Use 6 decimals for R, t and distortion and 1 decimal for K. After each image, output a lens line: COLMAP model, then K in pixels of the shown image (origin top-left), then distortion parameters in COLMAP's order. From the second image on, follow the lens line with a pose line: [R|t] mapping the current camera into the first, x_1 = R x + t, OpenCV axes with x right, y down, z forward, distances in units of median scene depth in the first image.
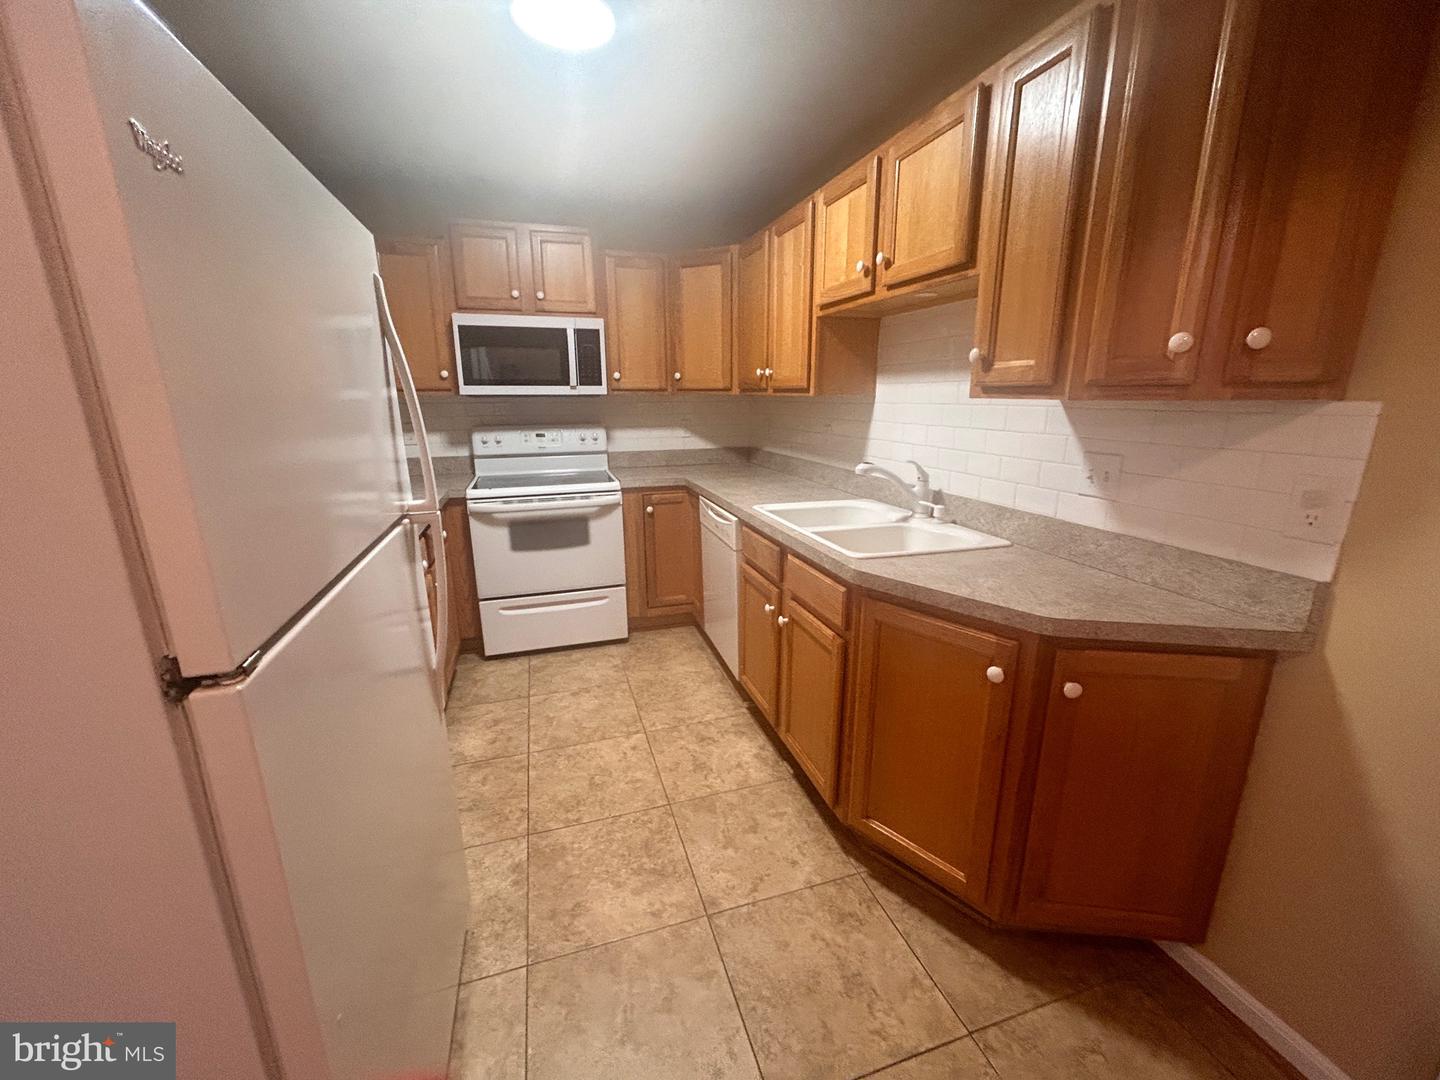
lens RADIAL K [[586.3, 0, 720.8], [0, 586.3, 531.4], [0, 0, 1]] dist [-0.001255, -0.000094]
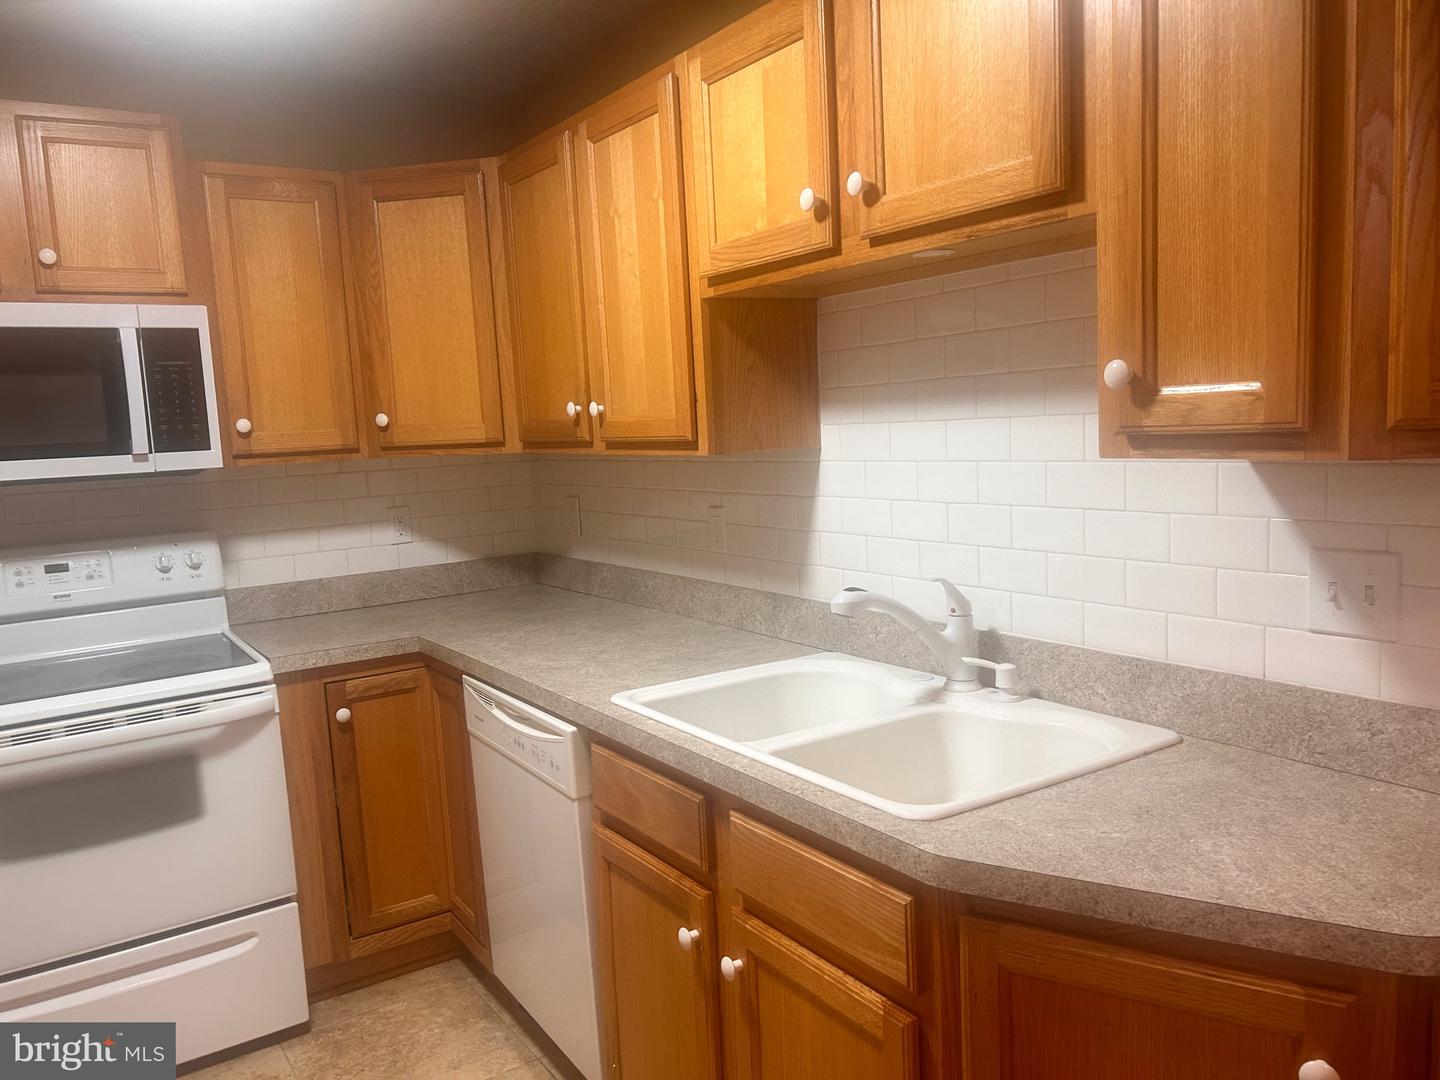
lens RADIAL K [[1079.2, 0, 720.0], [0, 1079.2, 540.0], [0, 0, 1]] dist [0.057078, -0.071732]
pose [[0.958546, -0.075726, 0.274691, -0.087882], [0.109645, 0.987833, -0.110289, -0.063741], [-0.262997, 0.135835, 0.955187, 0.154995]]
